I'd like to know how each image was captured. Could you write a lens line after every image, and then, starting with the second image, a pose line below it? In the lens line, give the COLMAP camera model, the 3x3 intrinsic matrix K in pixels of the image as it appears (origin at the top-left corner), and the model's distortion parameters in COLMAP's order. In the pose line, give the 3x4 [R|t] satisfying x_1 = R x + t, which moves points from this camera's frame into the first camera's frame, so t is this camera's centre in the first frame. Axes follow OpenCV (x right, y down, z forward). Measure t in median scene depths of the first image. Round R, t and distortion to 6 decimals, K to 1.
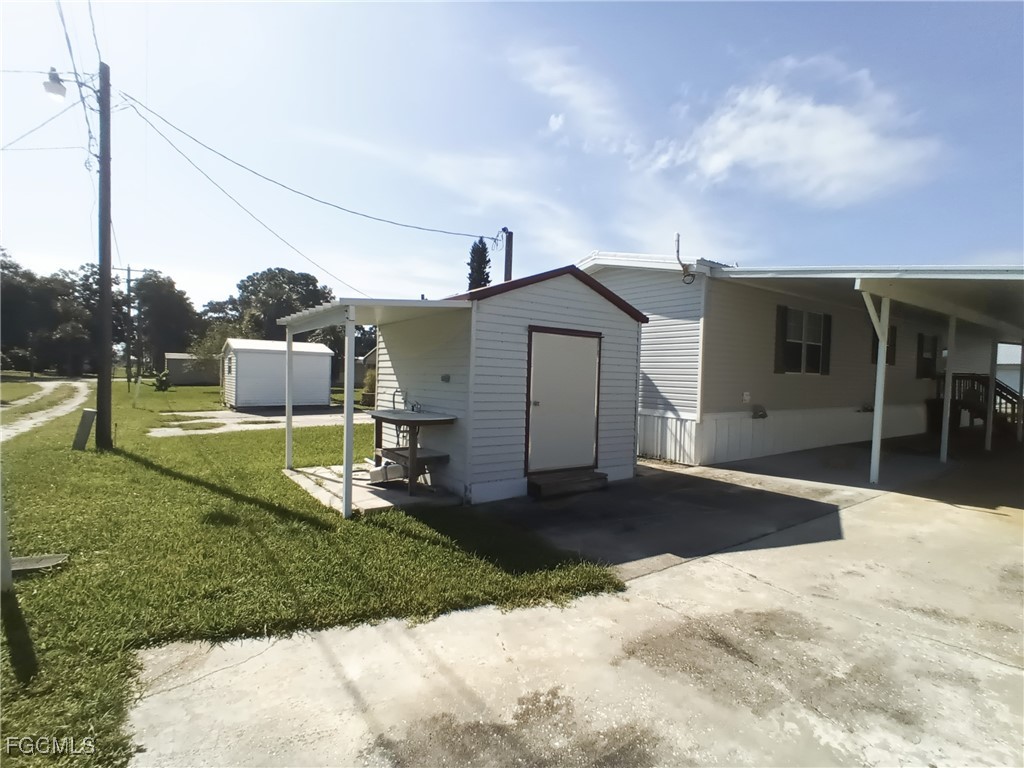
lens RADIAL K [[499.6, 0, 512.3], [0, 499.6, 385.9], [0, 0, 1]] dist [0.004893, 0.001993]
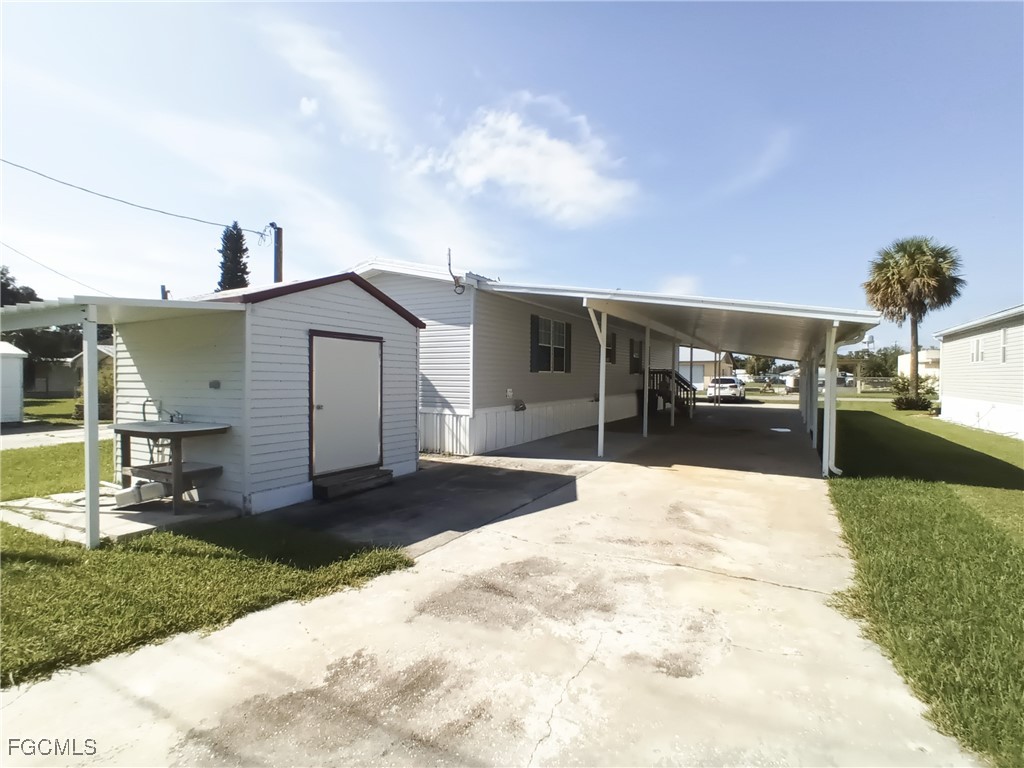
lens RADIAL K [[499.6, 0, 512.3], [0, 499.6, 385.9], [0, 0, 1]] dist [0.004893, 0.001993]
pose [[0.905319, -0.028227, 0.423792, -0.026361], [0.028009, 0.999585, 0.006744, -0.003554], [-0.423807, 0.005765, 0.905734, -0.080043]]
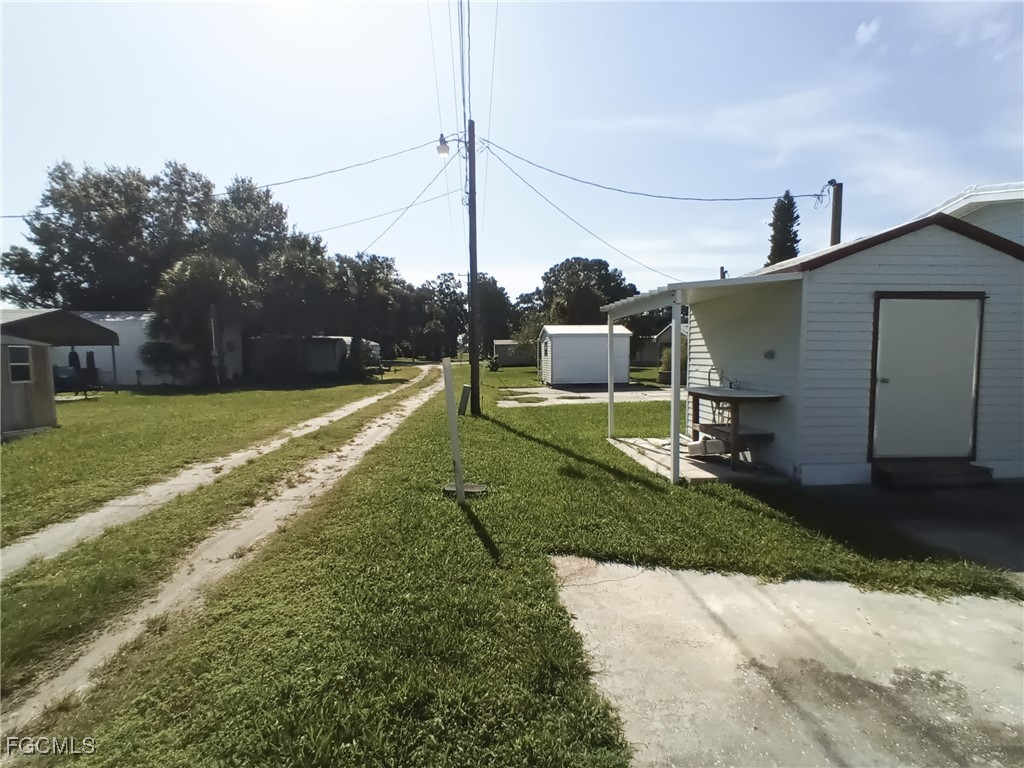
lens RADIAL K [[500.9, 0, 512.6], [0, 500.9, 385.4], [0, 0, 1]] dist [0.002461, -0.001416]
pose [[0.848094, 0.004593, -0.529825, -0.040055], [0.017795, 0.999151, 0.037147, -0.000624], [0.529546, -0.040933, 0.847293, -0.092392]]
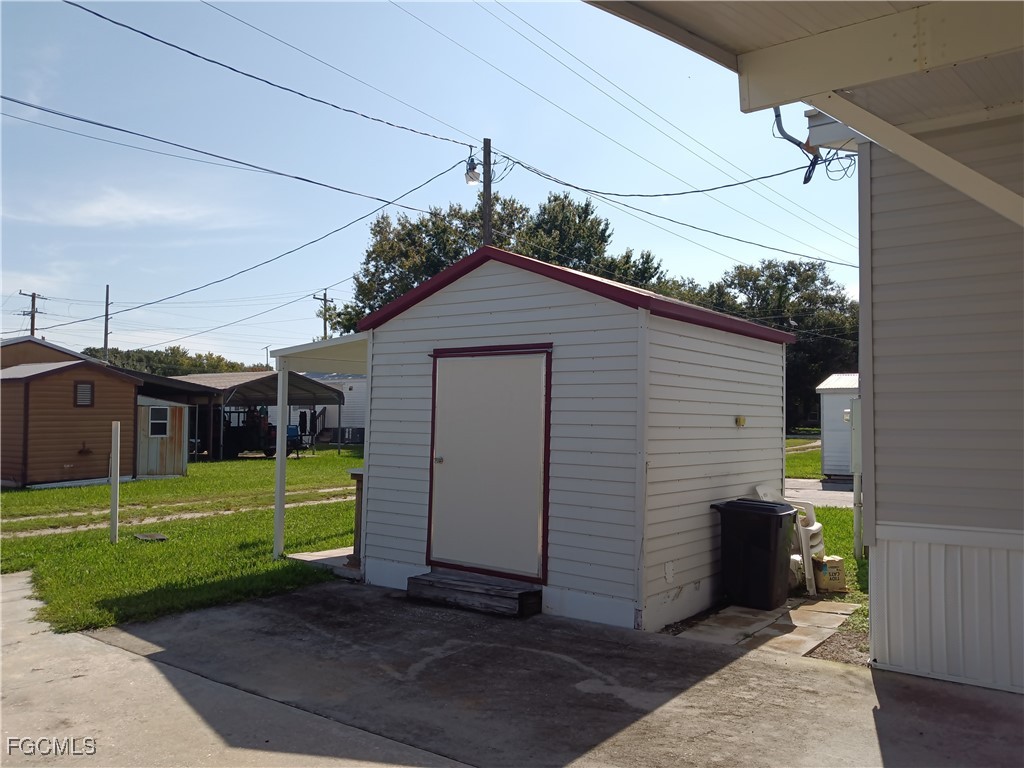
lens RADIAL K [[823.4, 0, 488.2], [0, 823.4, 384.6], [0, 0, 1]] dist [0.082240, -0.002564]
pose [[0.262807, -0.059361, -0.963021, 1.179933], [-0.023989, 0.997395, -0.068026, 0.006523], [0.964550, 0.040980, 0.260699, 0.771386]]
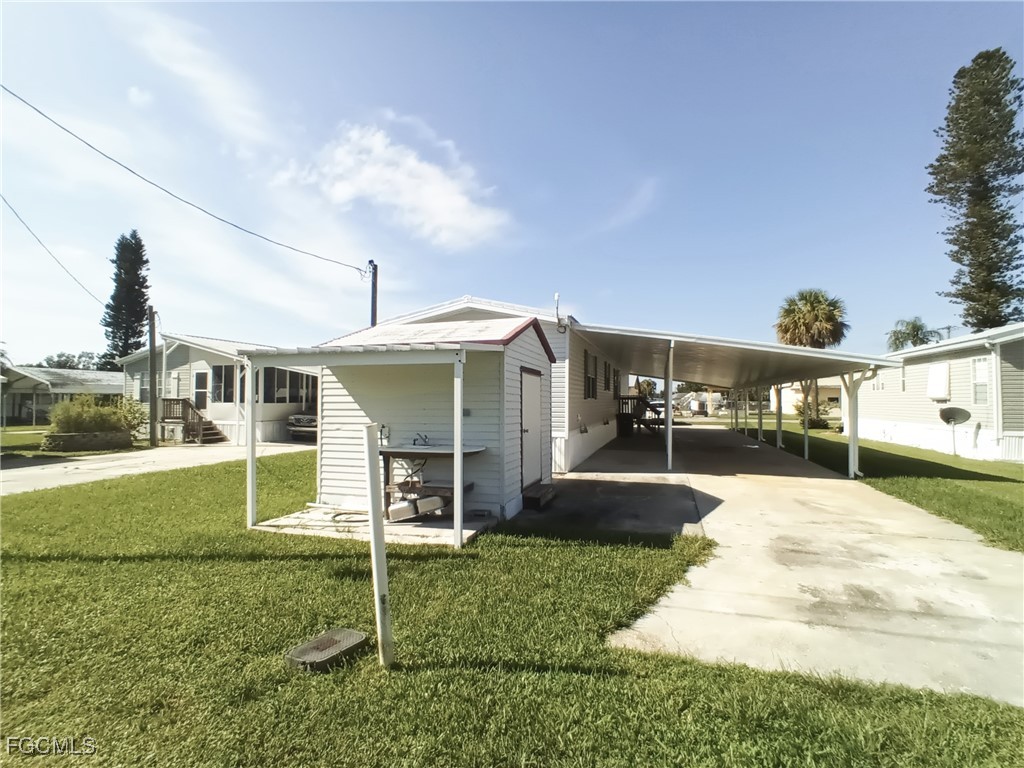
lens RADIAL K [[499.6, 0, 512.3], [0, 499.6, 385.9], [0, 0, 1]] dist [0.004893, 0.001993]
pose [[0.797628, -0.003154, 0.603142, -0.707608], [0.030015, 0.998955, -0.034469, -0.032748], [-0.602403, 0.045597, 0.796889, 0.055027]]
